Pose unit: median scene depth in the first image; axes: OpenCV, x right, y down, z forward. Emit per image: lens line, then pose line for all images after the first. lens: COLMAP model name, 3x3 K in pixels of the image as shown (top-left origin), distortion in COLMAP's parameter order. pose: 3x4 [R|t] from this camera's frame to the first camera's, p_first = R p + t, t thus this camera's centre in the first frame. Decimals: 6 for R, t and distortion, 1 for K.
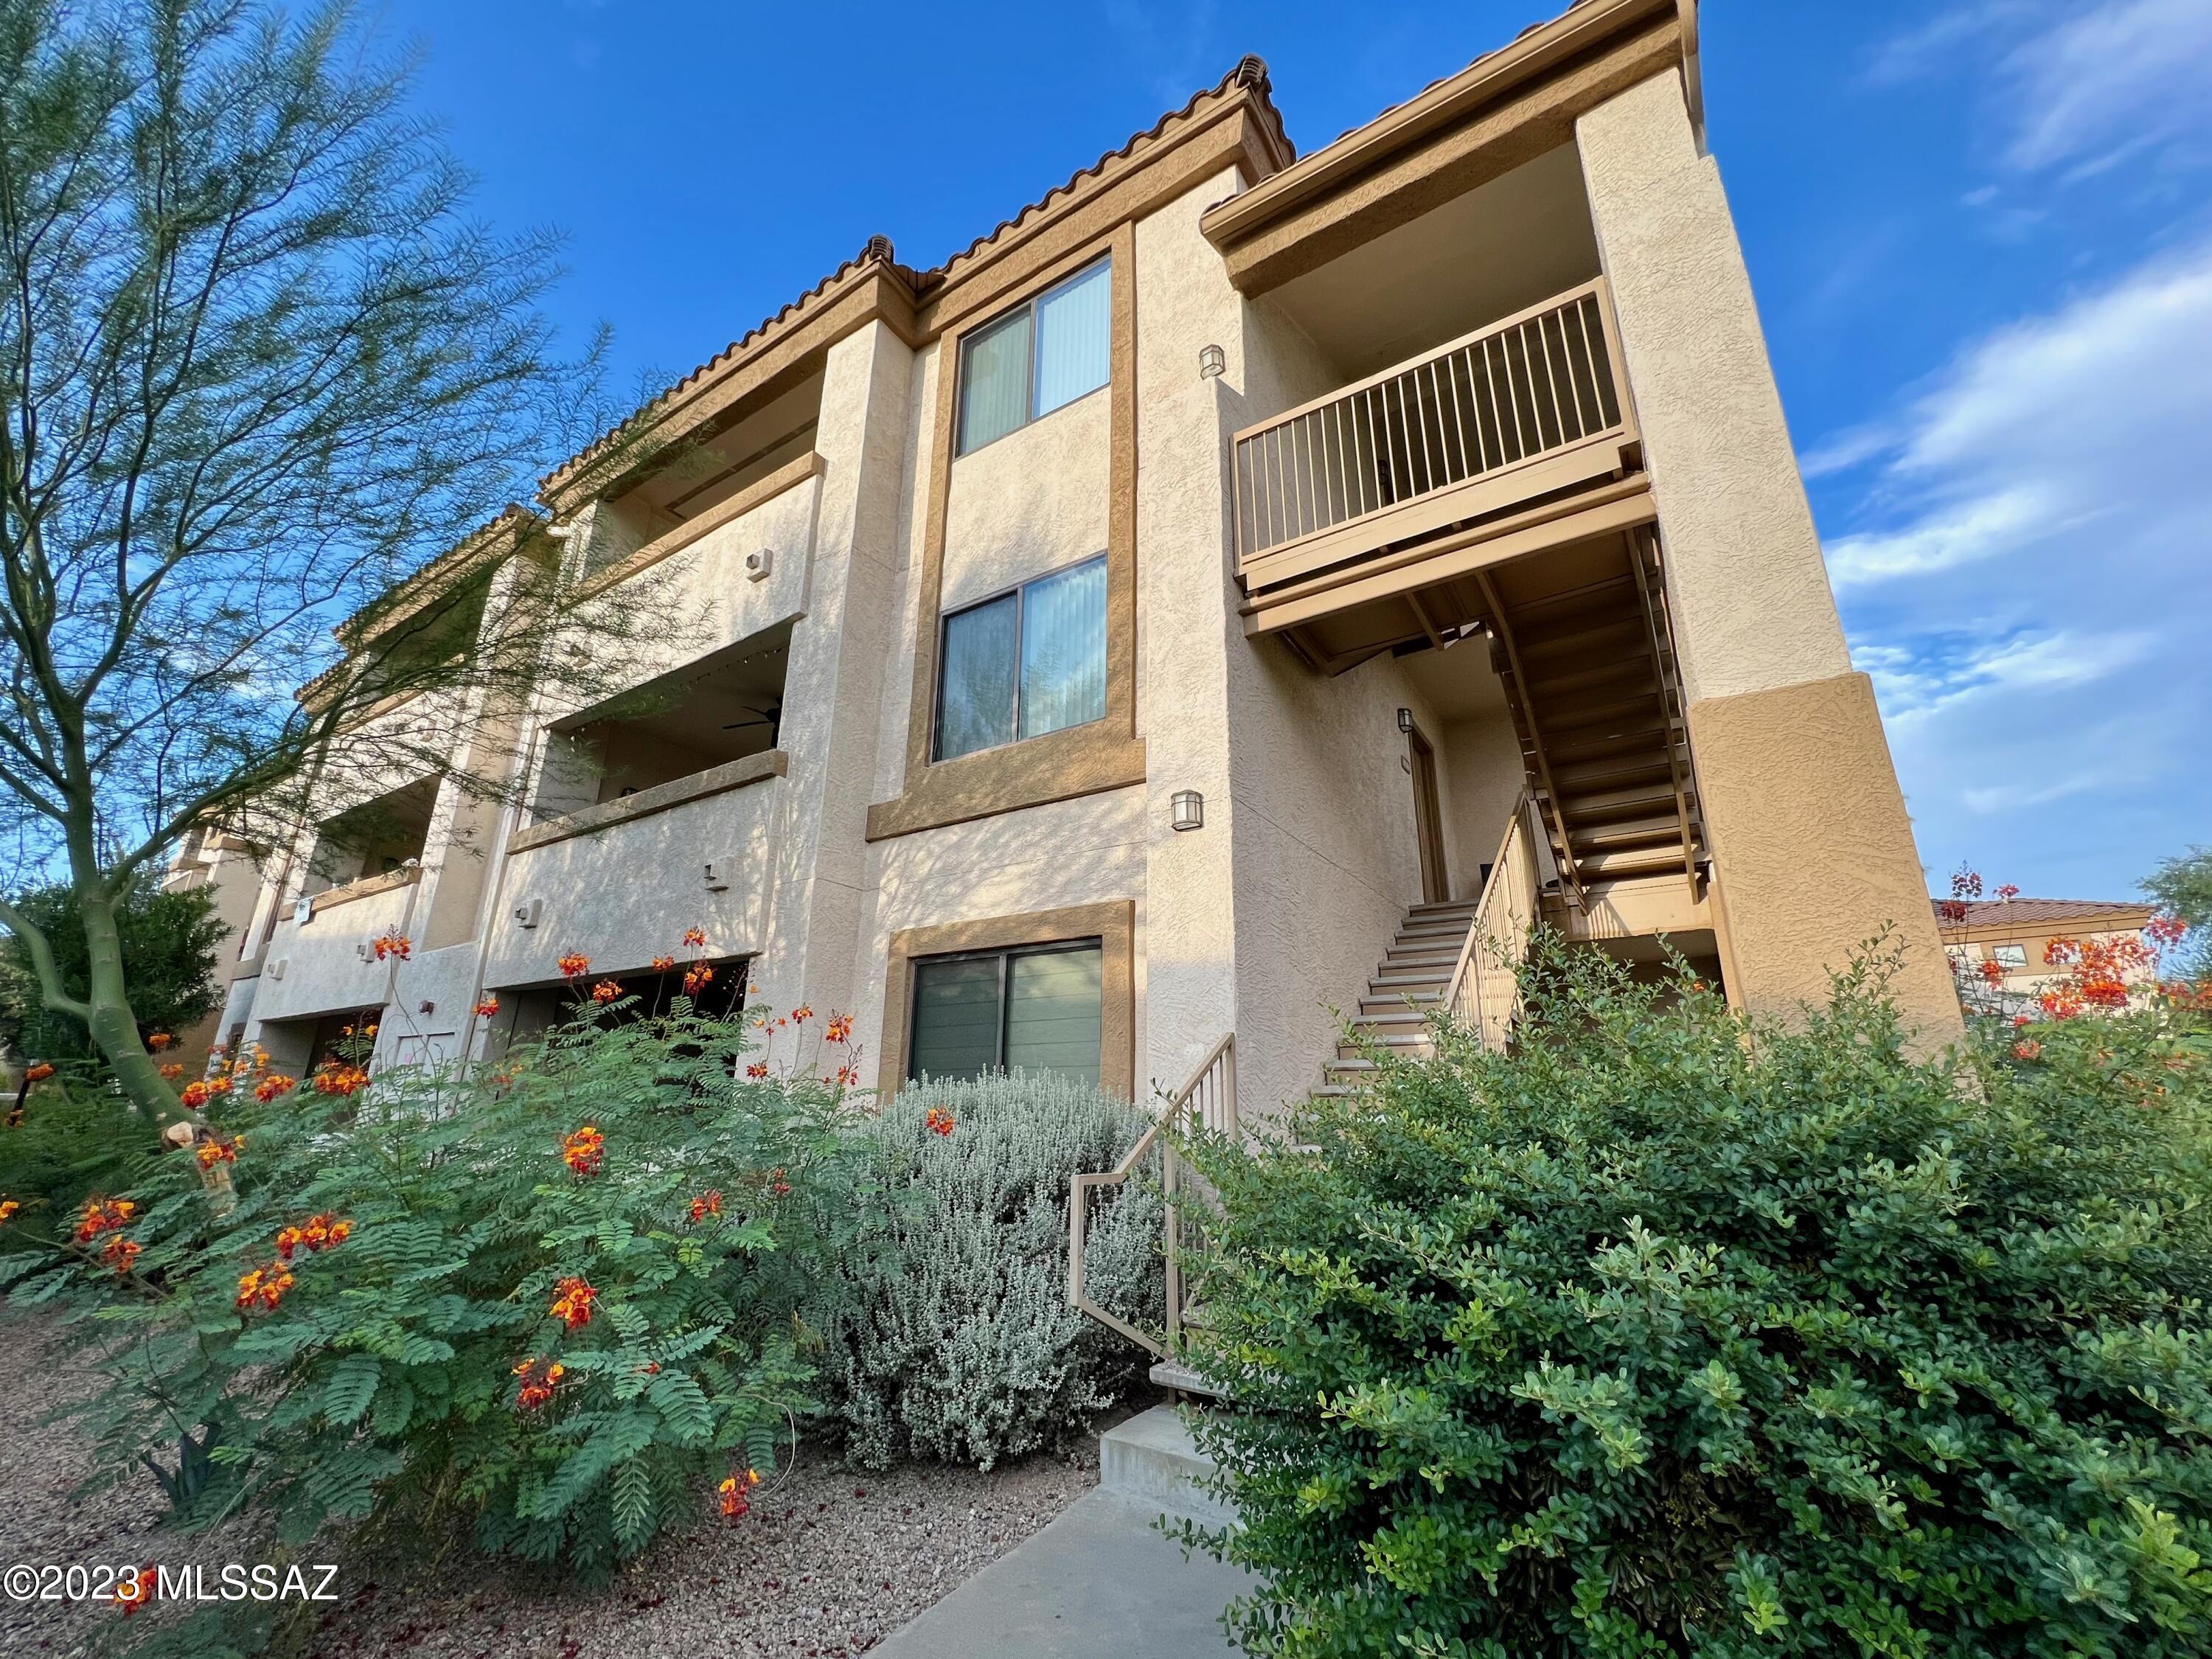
lens RADIAL K [[913.3, 0, 1106.0], [0, 913.3, 829.5], [0, 0, 1]] dist [-0.000649, -0.000215]
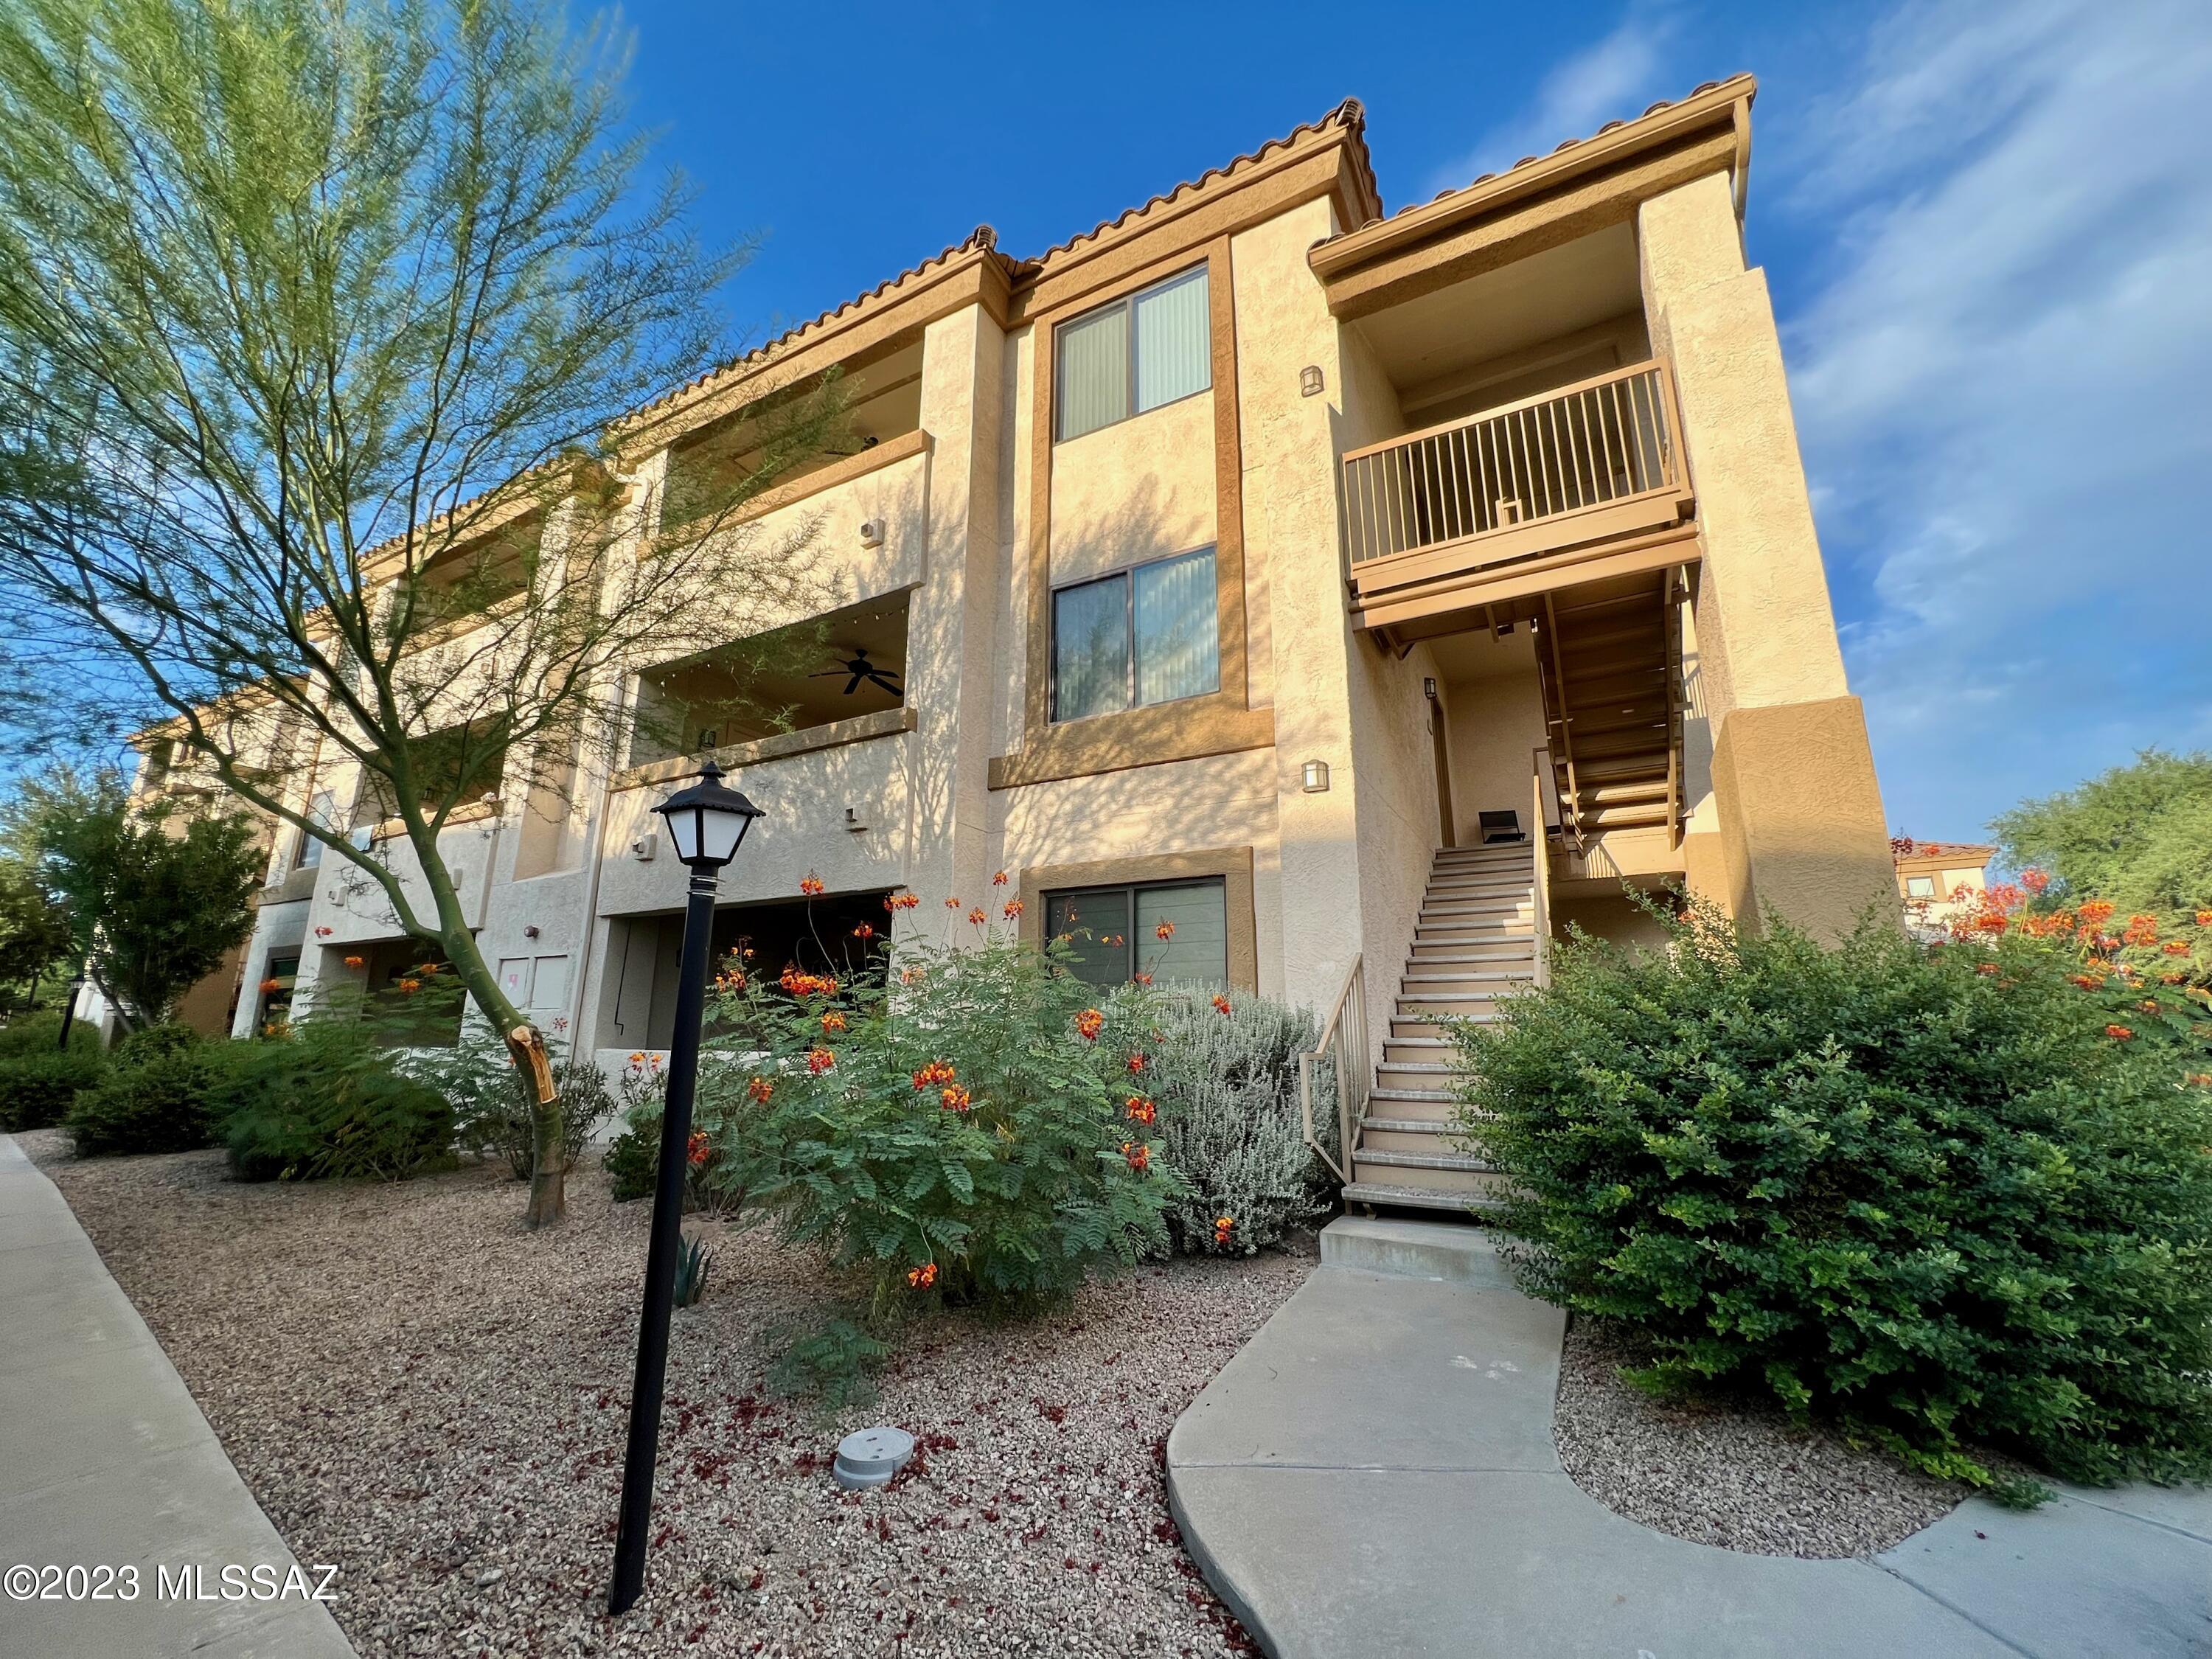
lens RADIAL K [[906.8, 0, 1106.0], [0, 906.8, 829.5], [0, 0, 1]] dist [0.000330, 0.000245]
pose [[0.996515, 0.010054, 0.082811, -0.219285], [-0.016559, 0.996796, 0.078251, -0.030187], [-0.081759, -0.079349, 0.993488, -0.153952]]
